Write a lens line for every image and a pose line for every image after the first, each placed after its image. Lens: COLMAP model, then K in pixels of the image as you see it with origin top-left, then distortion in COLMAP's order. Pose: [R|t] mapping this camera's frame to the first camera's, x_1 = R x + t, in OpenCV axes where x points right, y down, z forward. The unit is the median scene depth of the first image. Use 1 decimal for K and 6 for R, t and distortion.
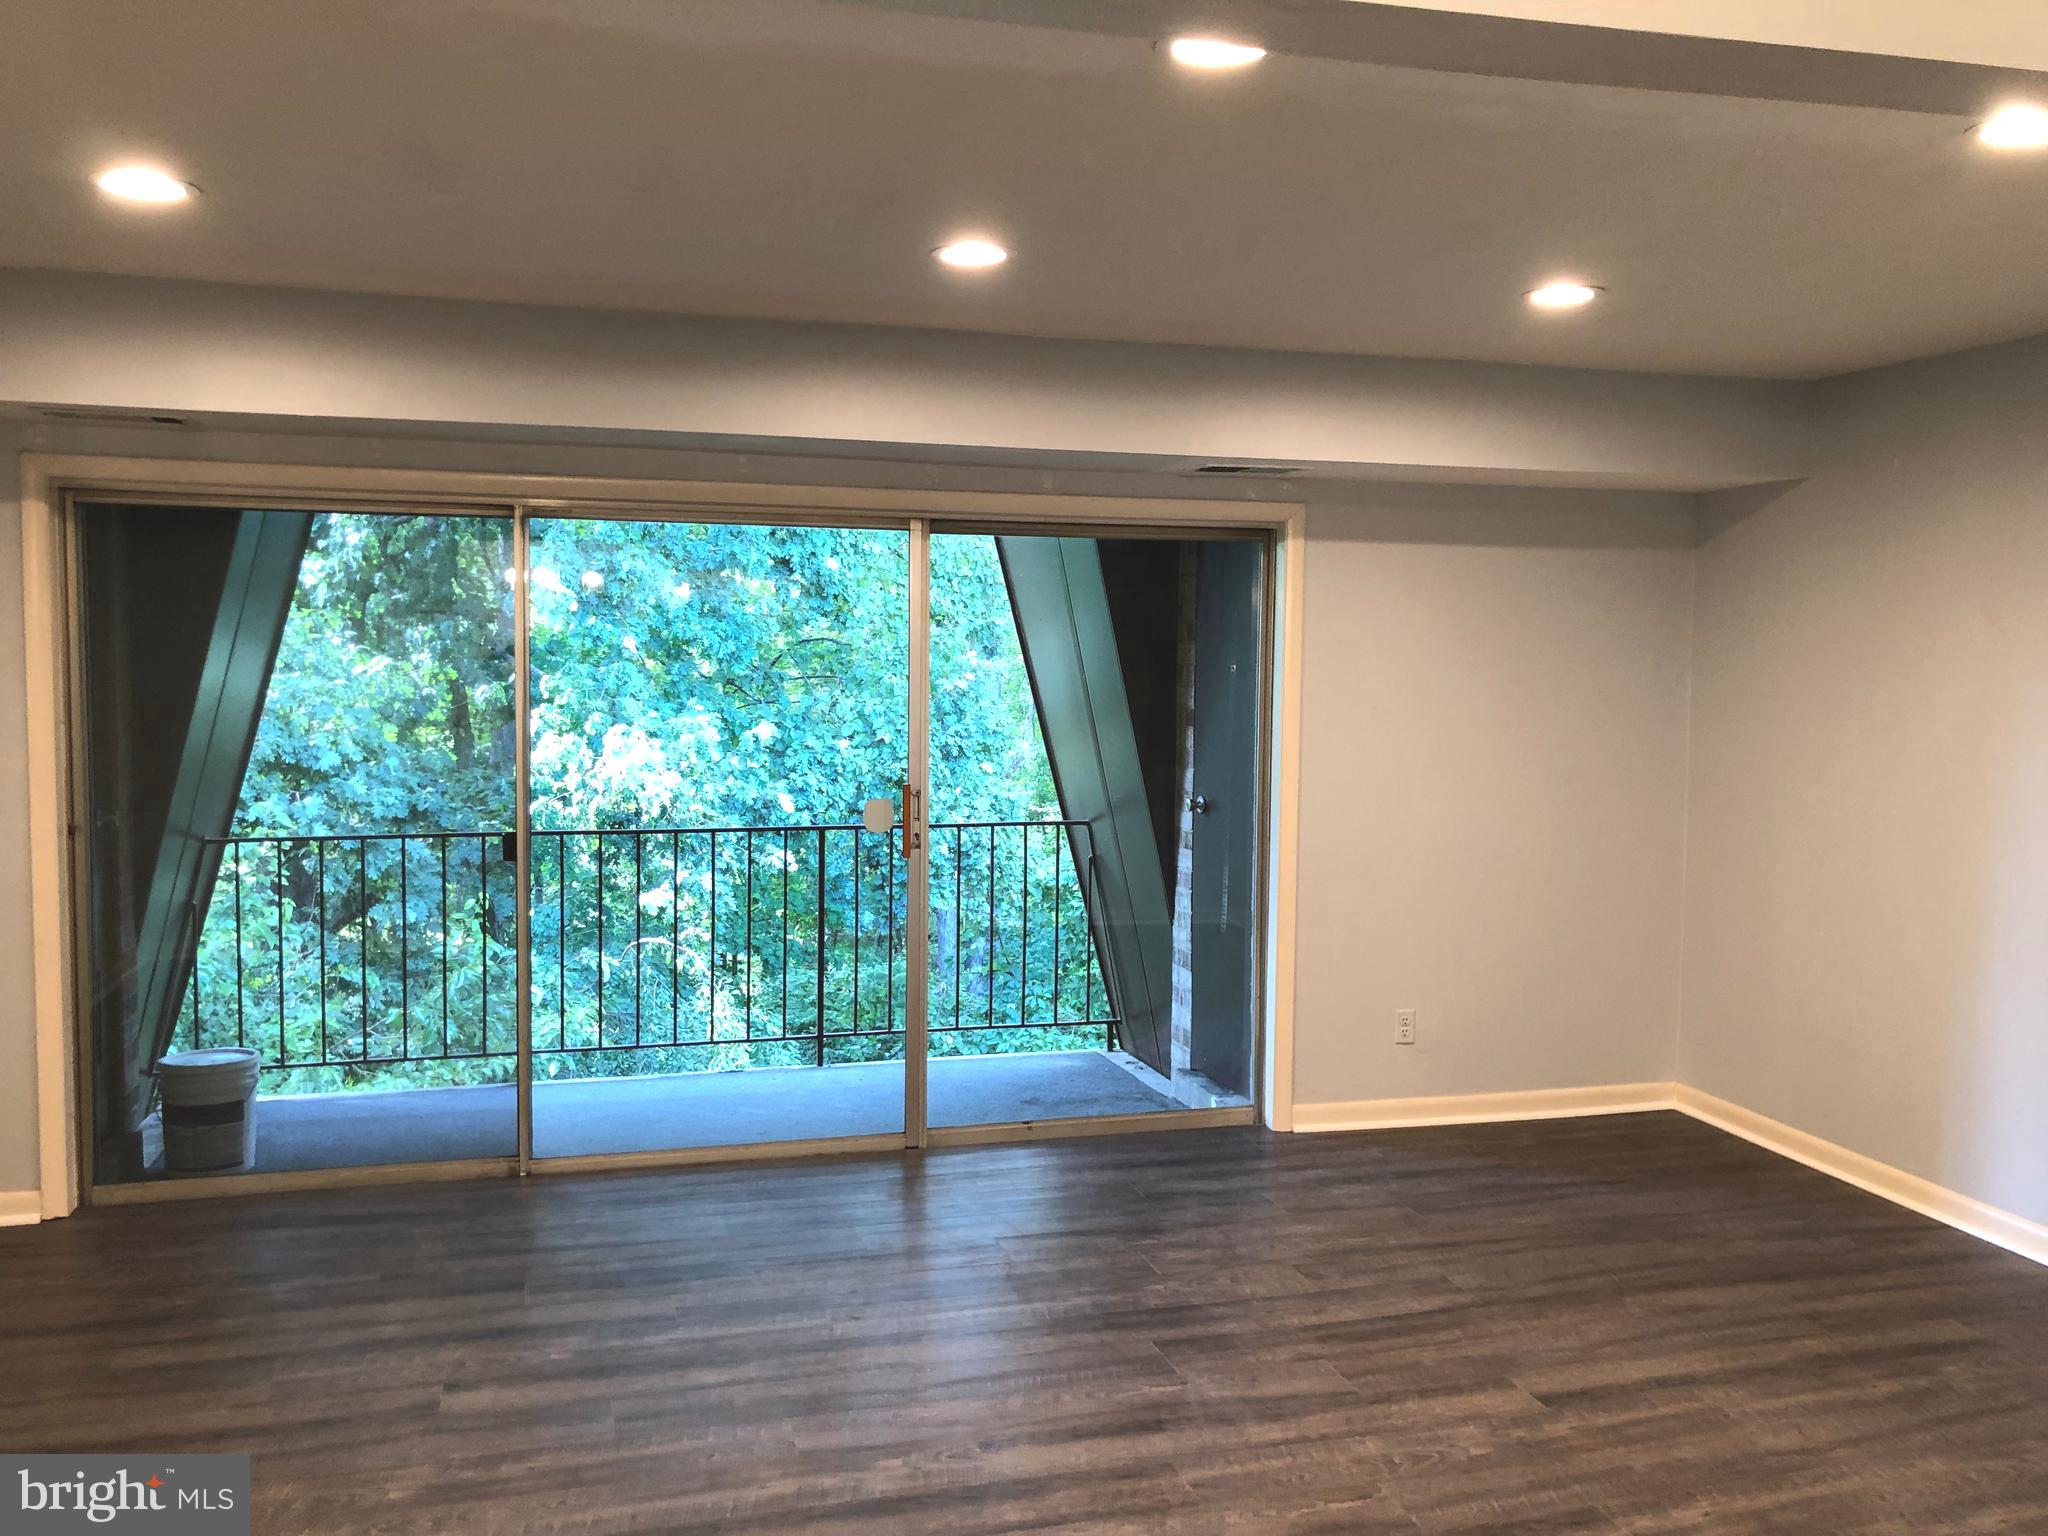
lens RADIAL K [[1681.8, 0, 1027.1], [0, 1681.8, 775.6], [0, 0, 1]] dist [-0.002179, 0.001322]
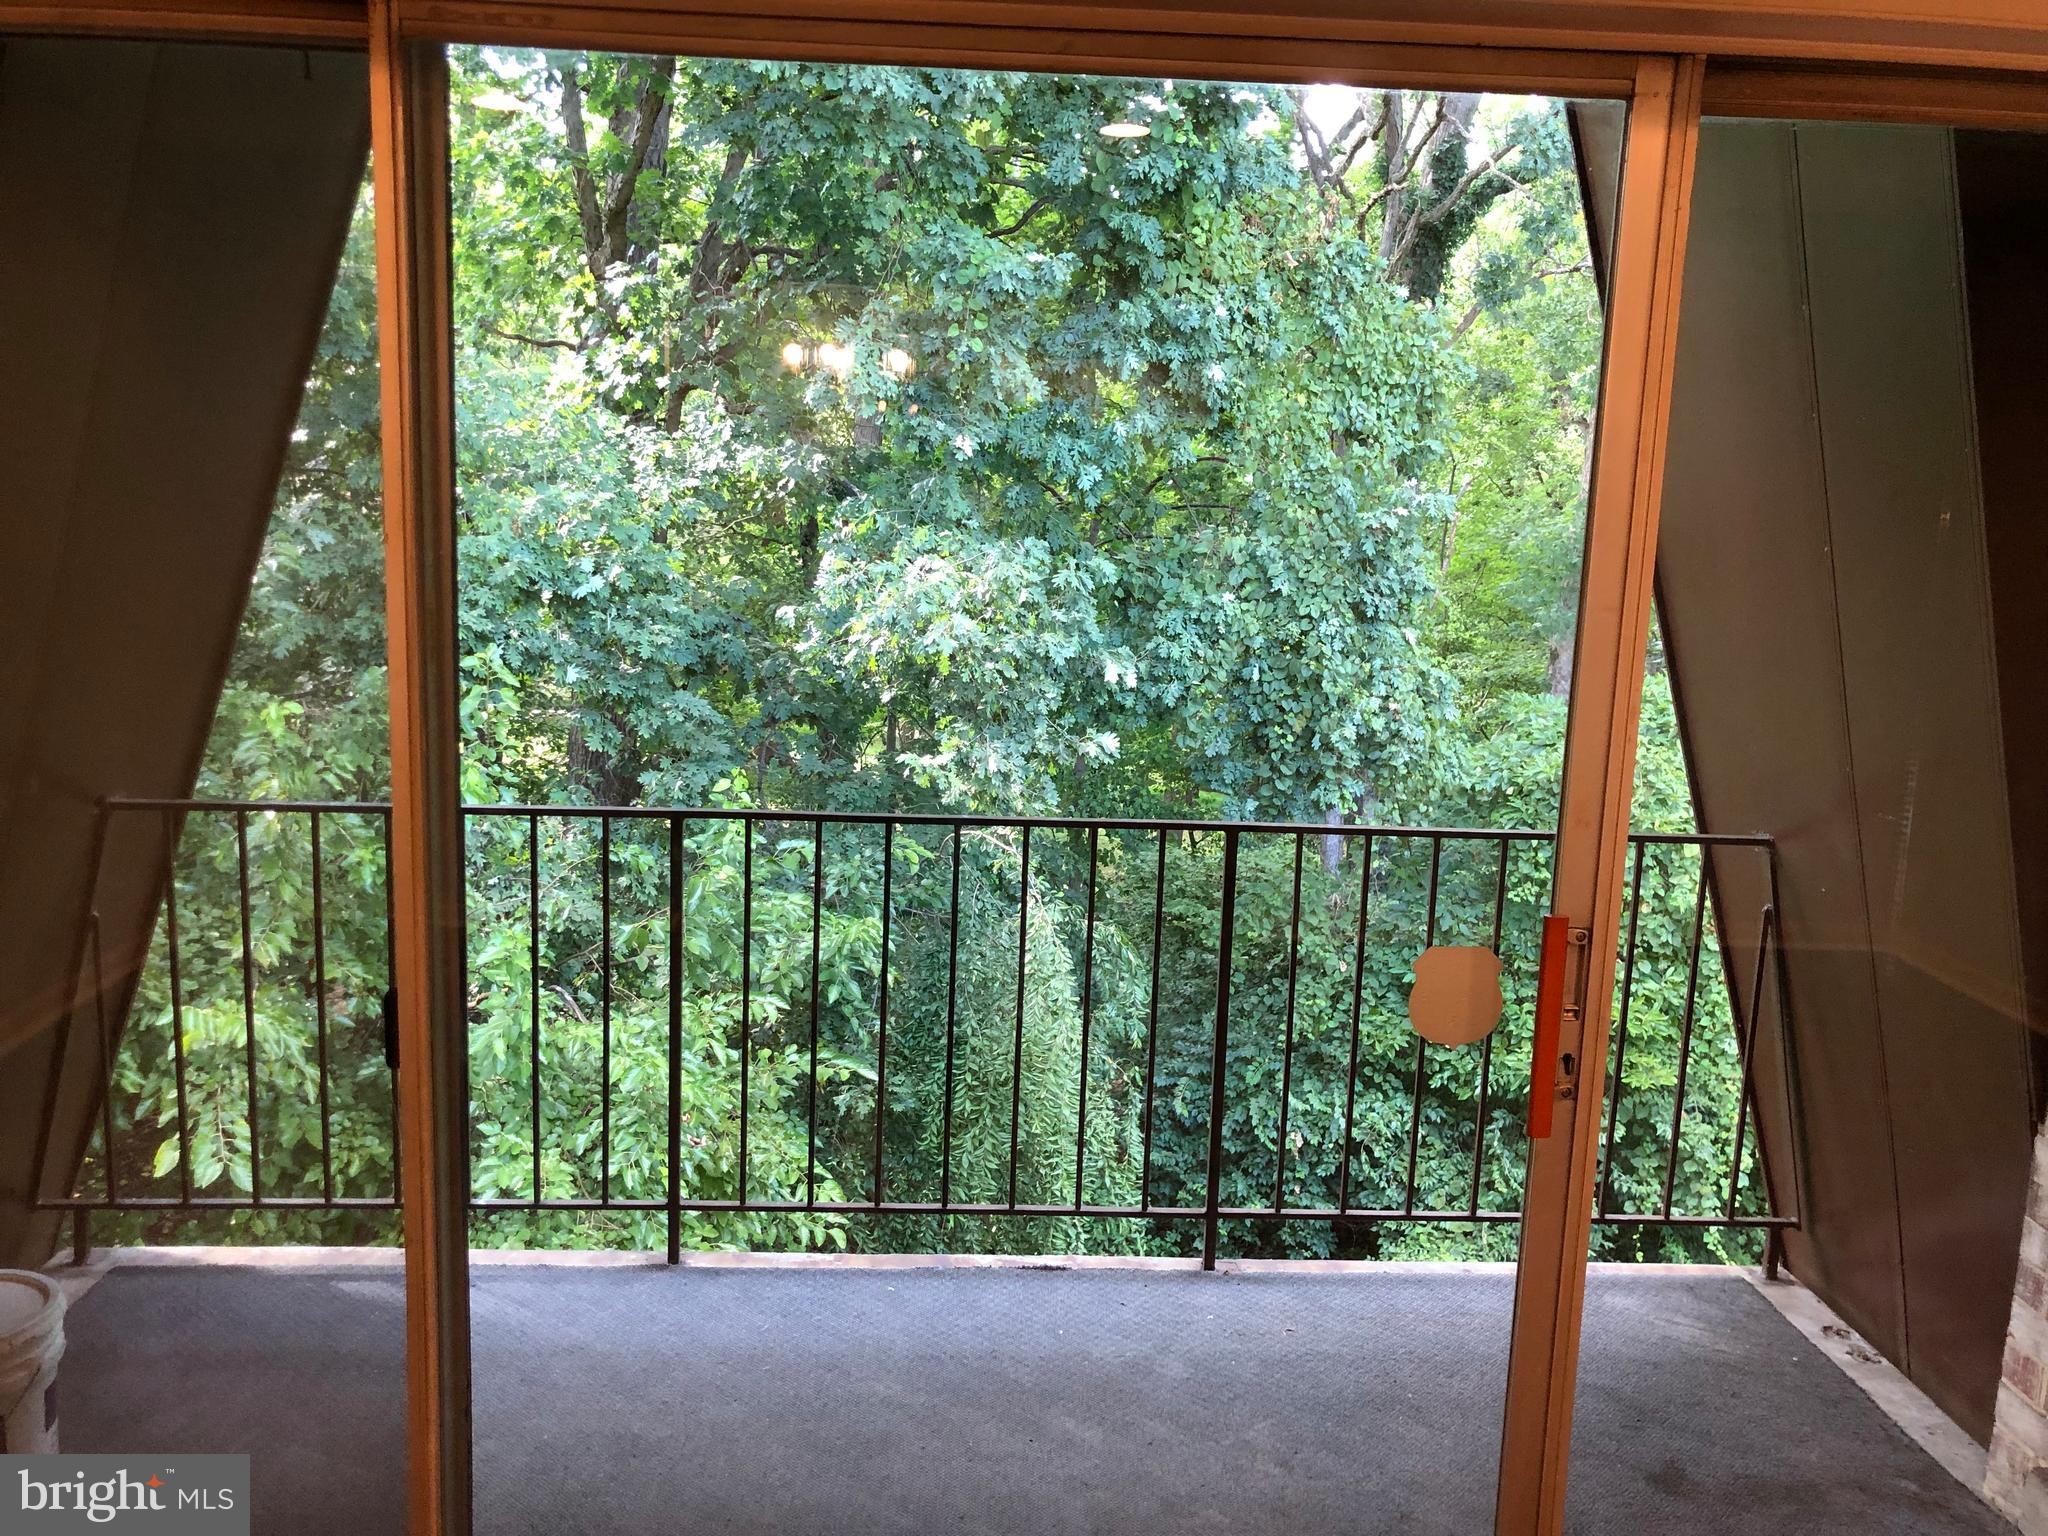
lens RADIAL K [[1684.7, 0, 1026.8], [0, 1684.7, 771.5], [0, 0, 1]] dist [0.021314, -0.008372]
pose [[0.976409, 0.054961, -0.208816, -0.107118], [-0.033446, 0.993888, 0.105207, -0.054738], [0.213322, -0.095741, 0.972280, 0.679335]]
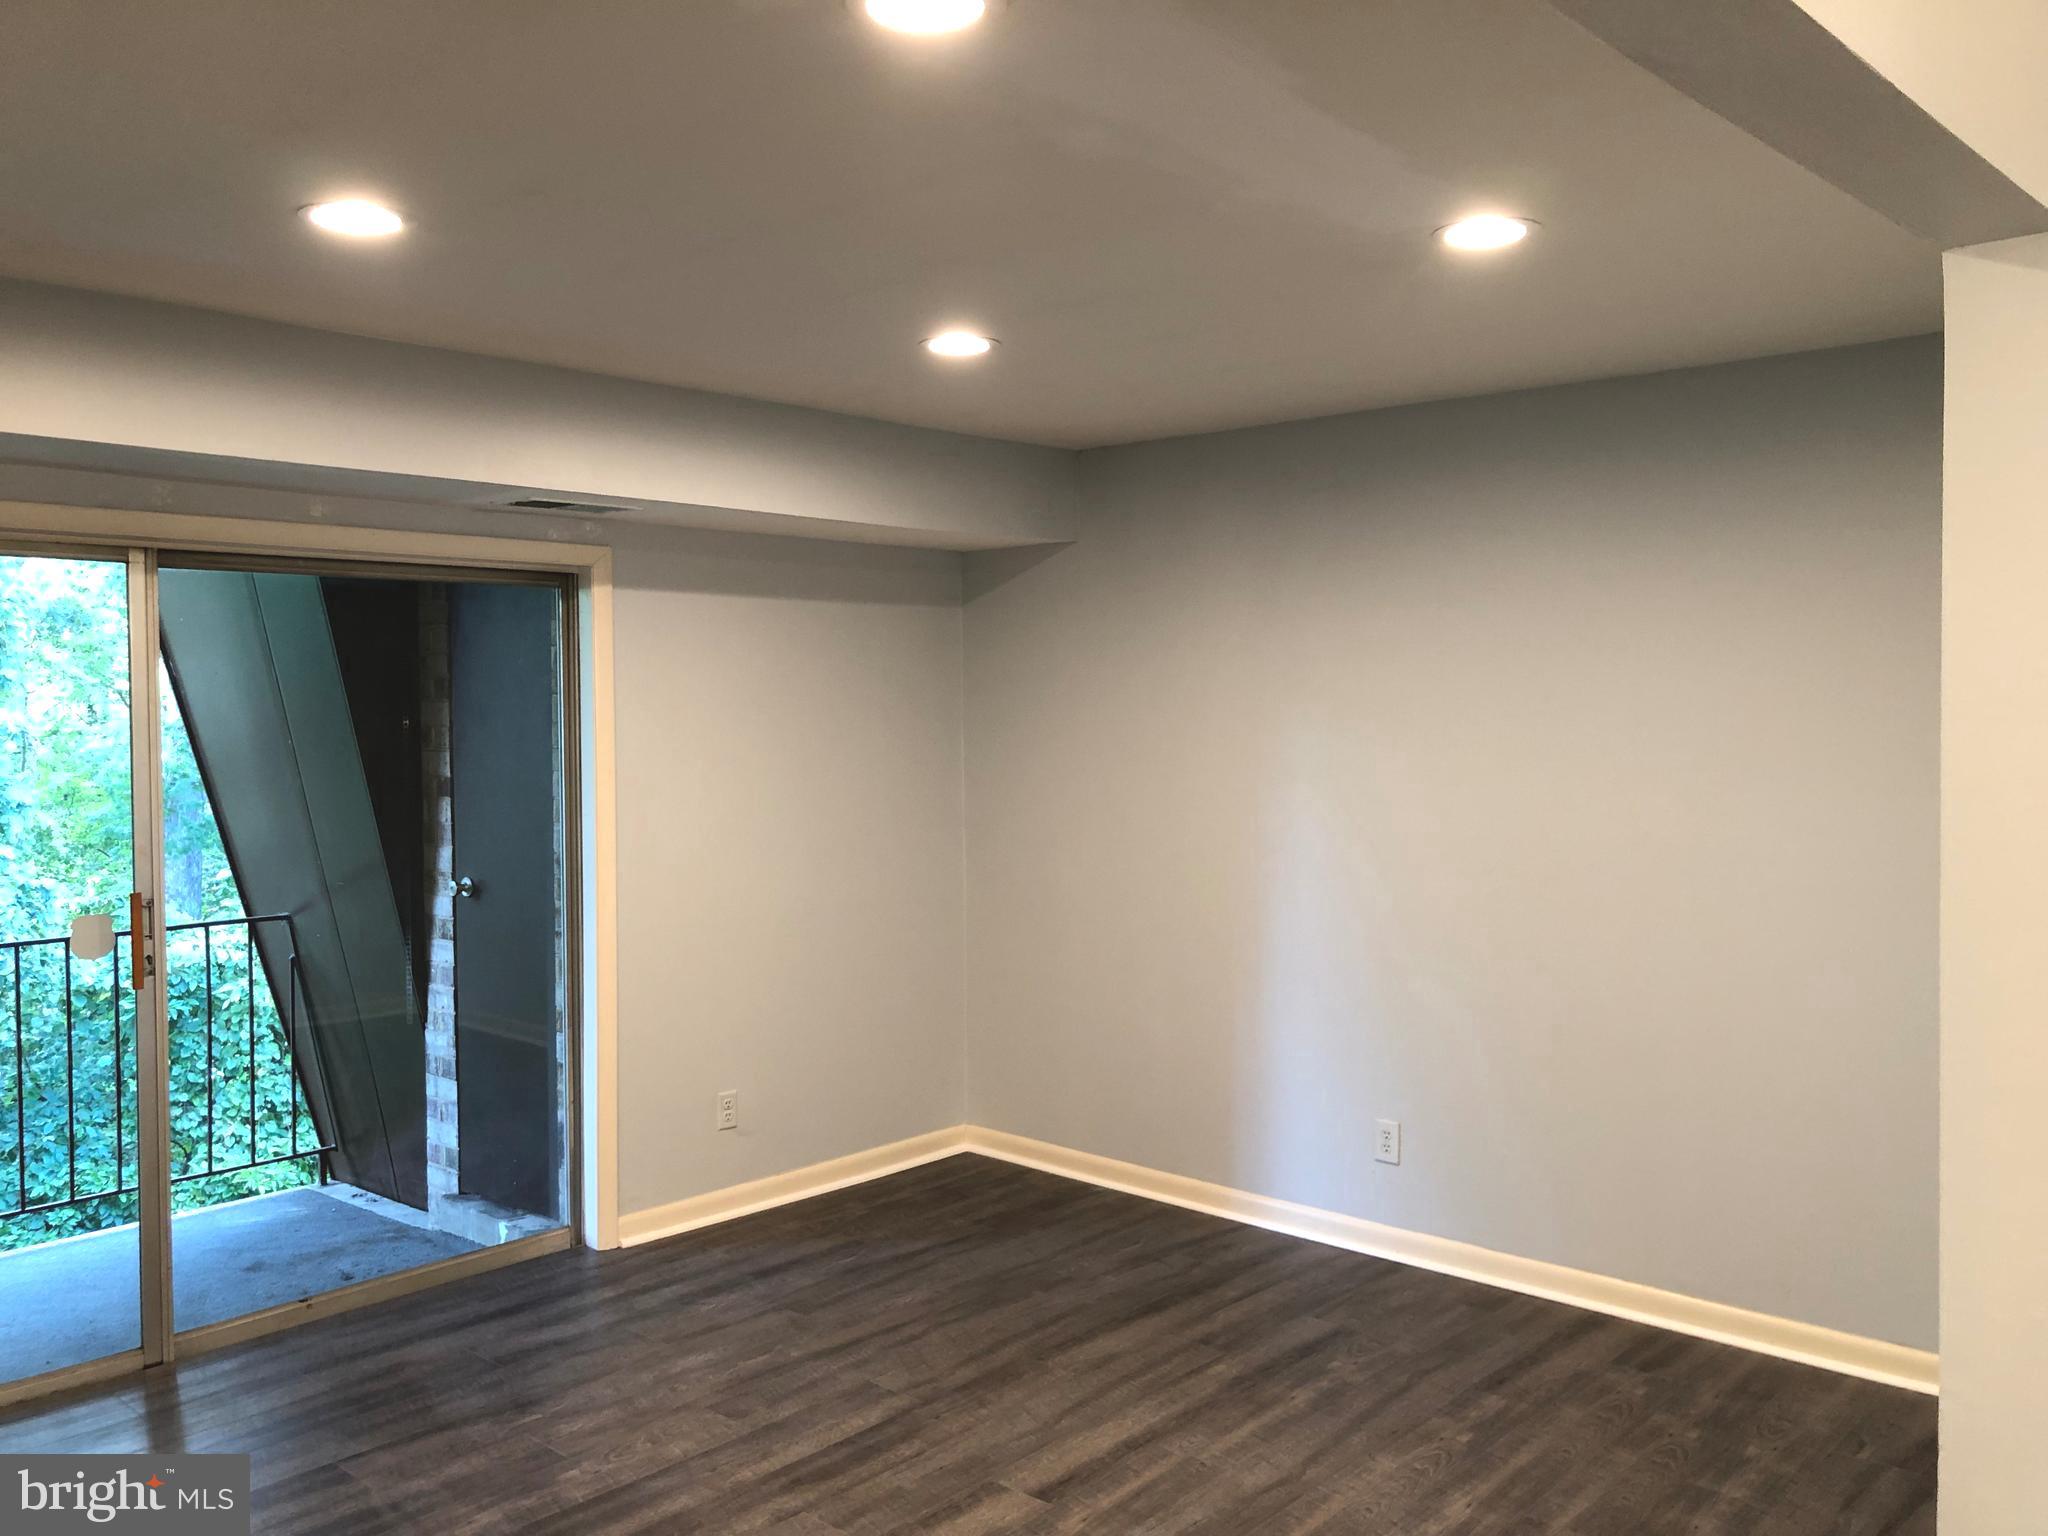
lens RADIAL K [[1684.7, 0, 1026.8], [0, 1684.7, 771.5], [0, 0, 1]] dist [0.021314, -0.008372]
pose [[0.846044, -0.036958, 0.531830, -0.139945], [0.052869, 0.998493, -0.014717, -0.017390], [-0.530485, 0.040568, 0.846723, 0.128739]]
